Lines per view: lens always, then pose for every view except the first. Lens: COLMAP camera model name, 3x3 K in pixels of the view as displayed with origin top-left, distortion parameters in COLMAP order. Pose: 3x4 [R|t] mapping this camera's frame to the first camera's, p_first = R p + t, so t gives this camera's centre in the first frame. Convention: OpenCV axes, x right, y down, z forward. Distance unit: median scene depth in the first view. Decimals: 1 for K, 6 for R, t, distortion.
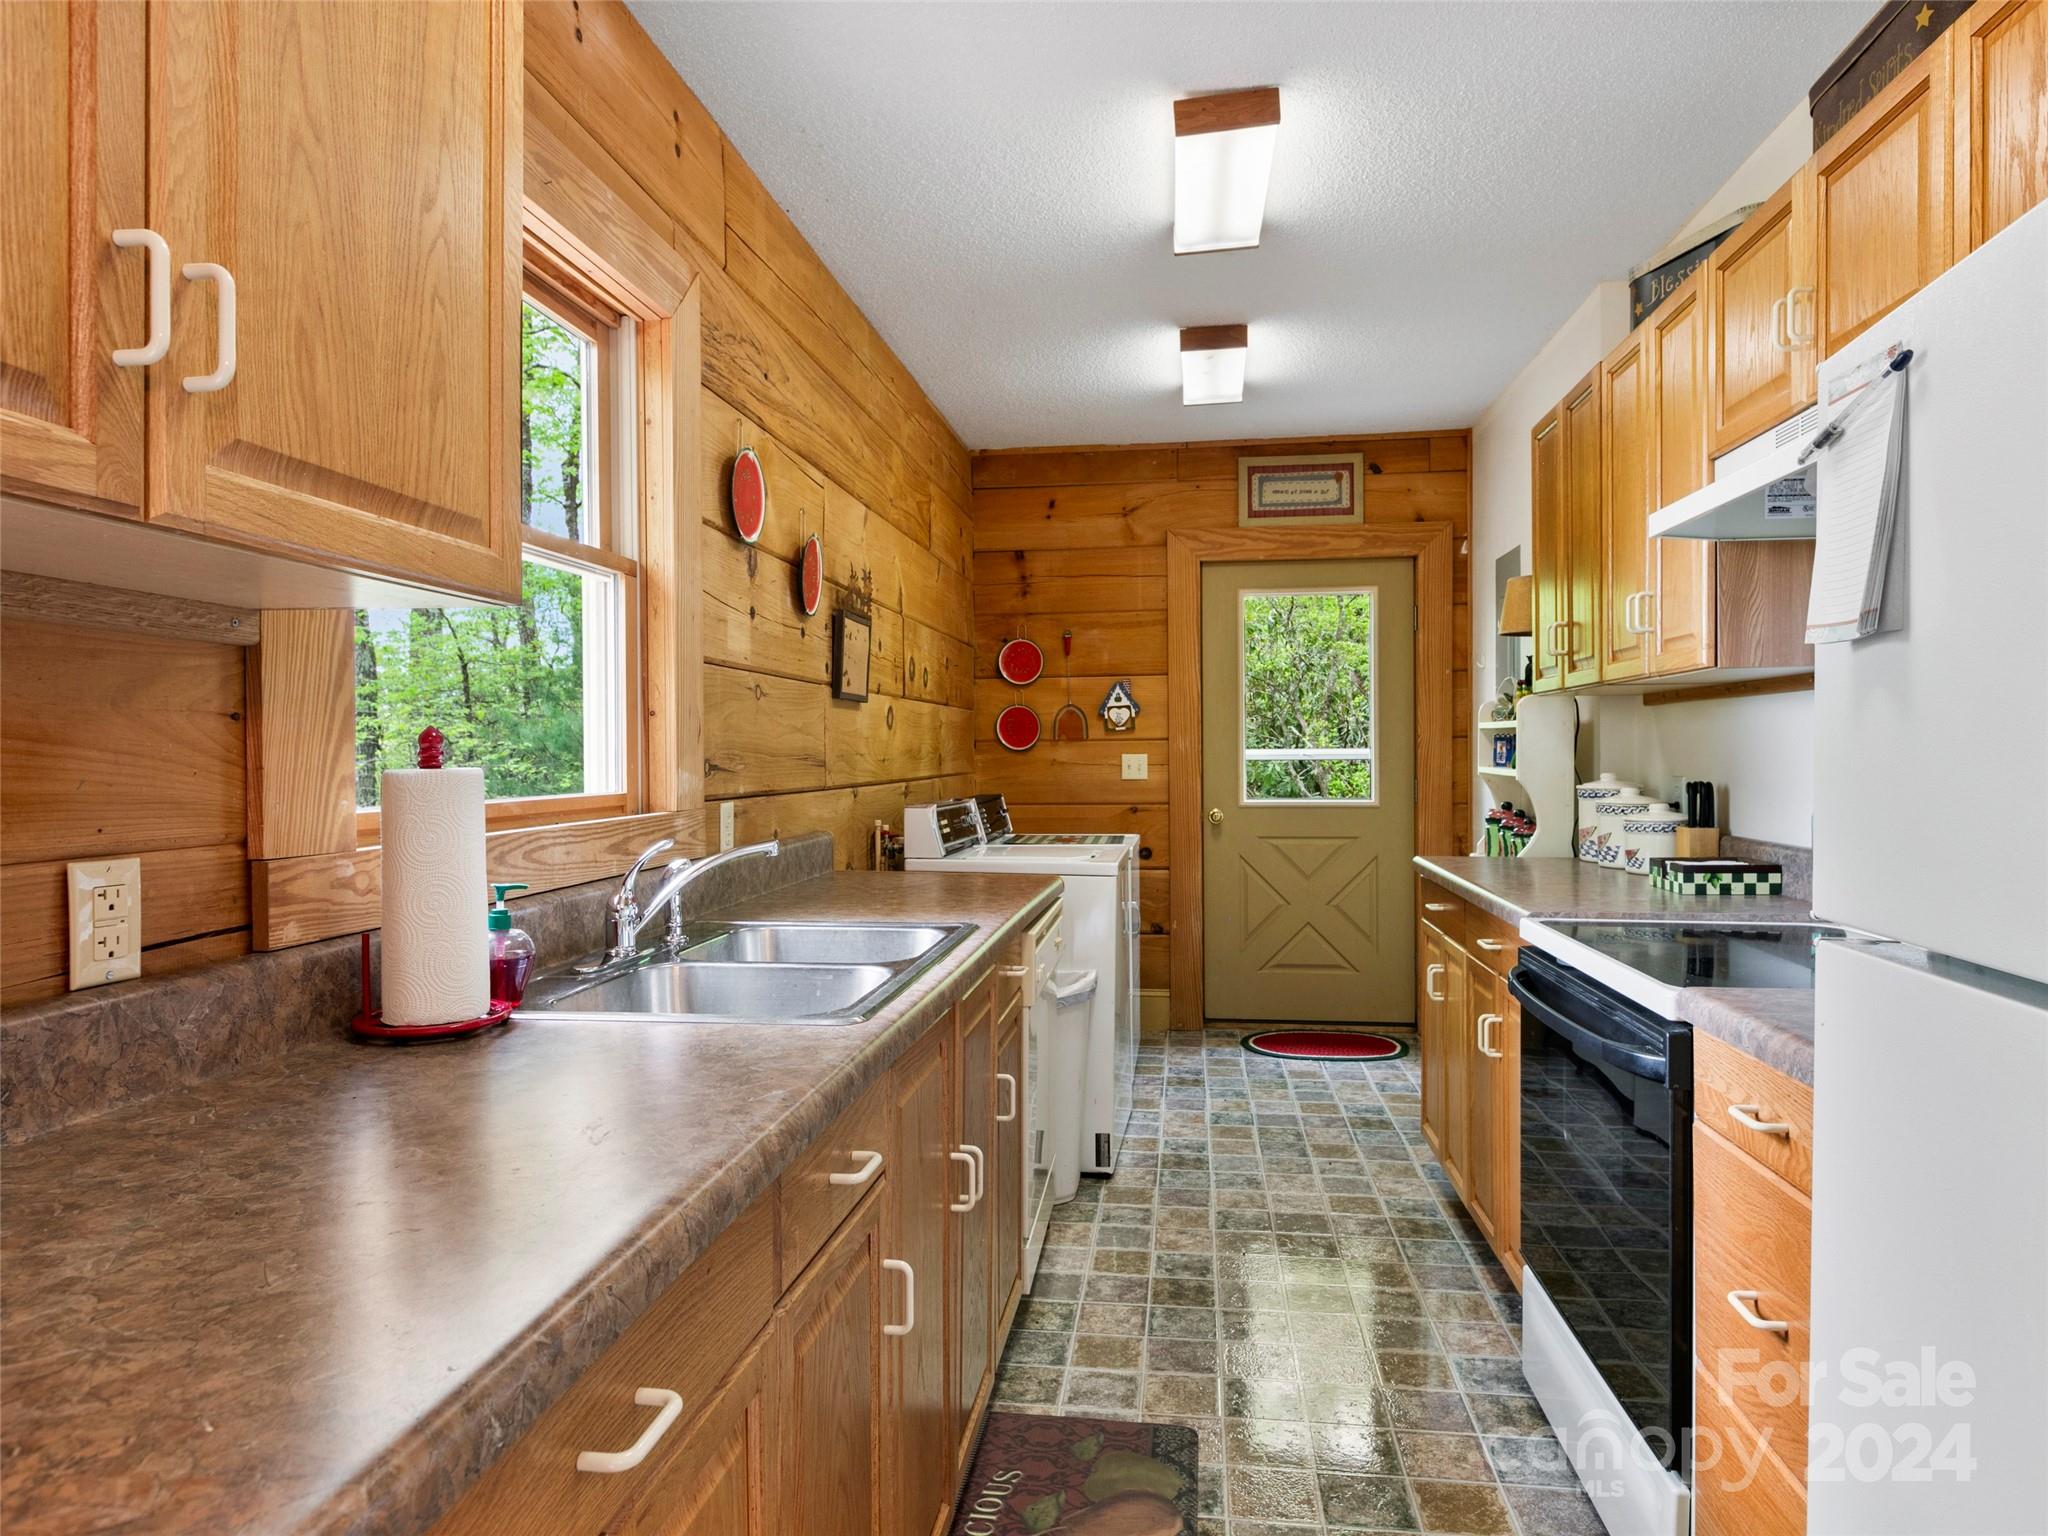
lens RADIAL K [[1155.9, 0, 1025.2], [0, 1155.9, 768.5], [0, 0, 1]] dist [-0.019360, -0.000223]
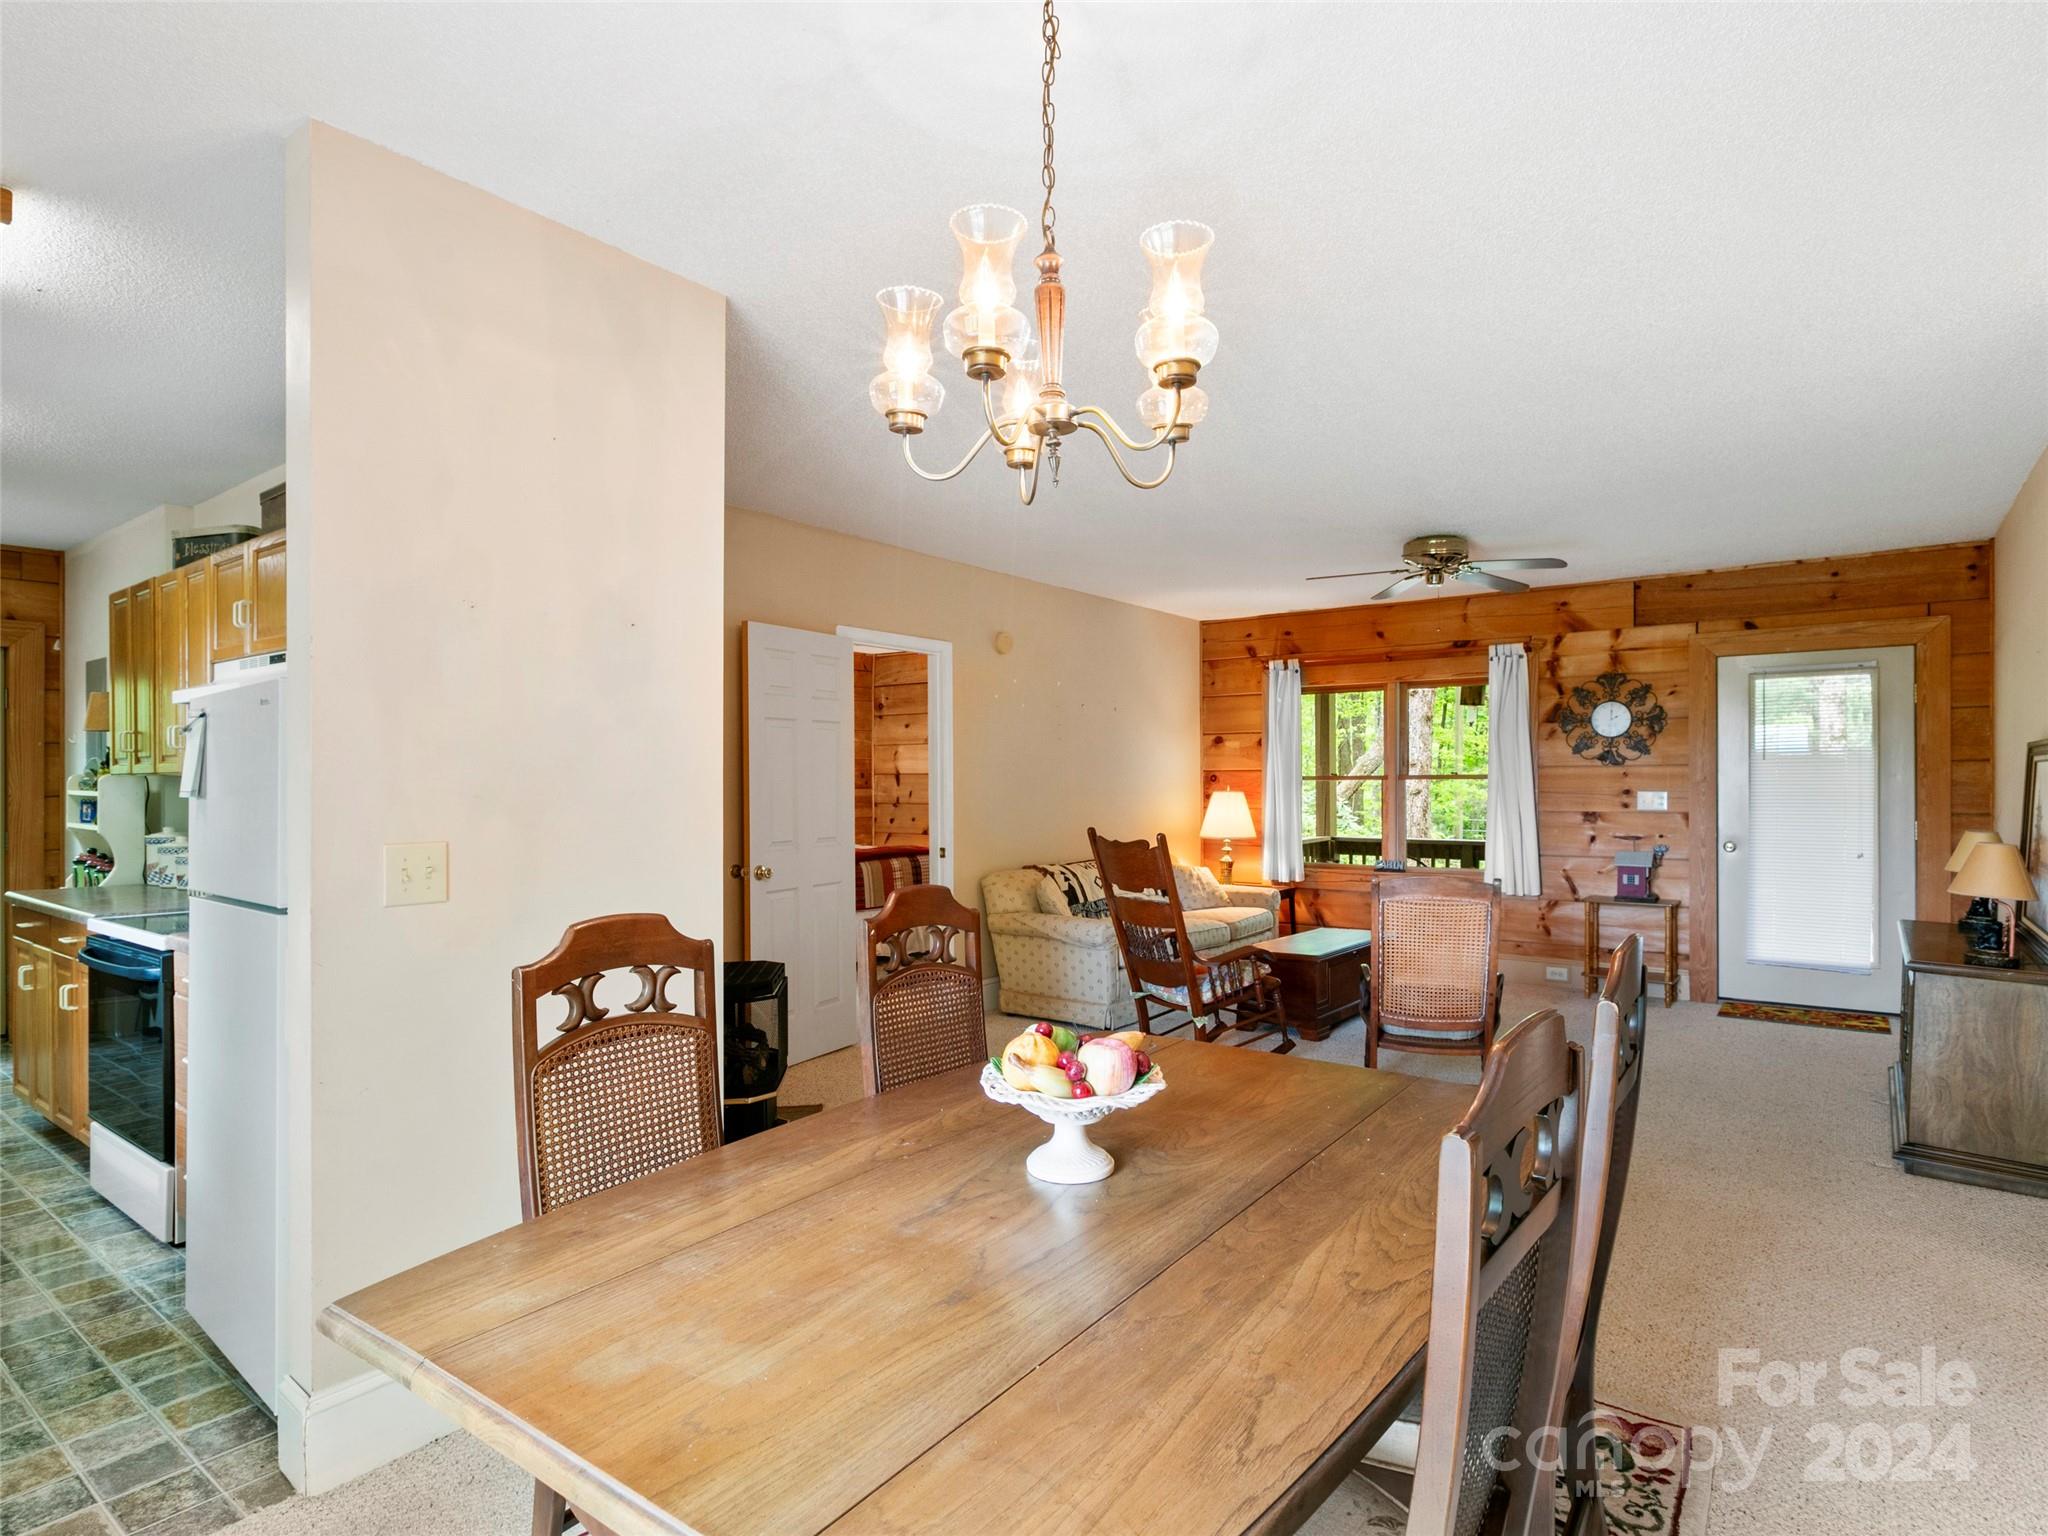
lens RADIAL K [[1112.2, 0, 1022.3], [0, 1112.2, 787.9], [0, 0, 1]] dist [0.000113, 0.000953]
pose [[0.481562, 0.003609, 0.876405, -0.242487], [0.006025, 0.999954, -0.007429, -0.029534], [-0.876391, 0.008858, 0.481518, -0.701555]]
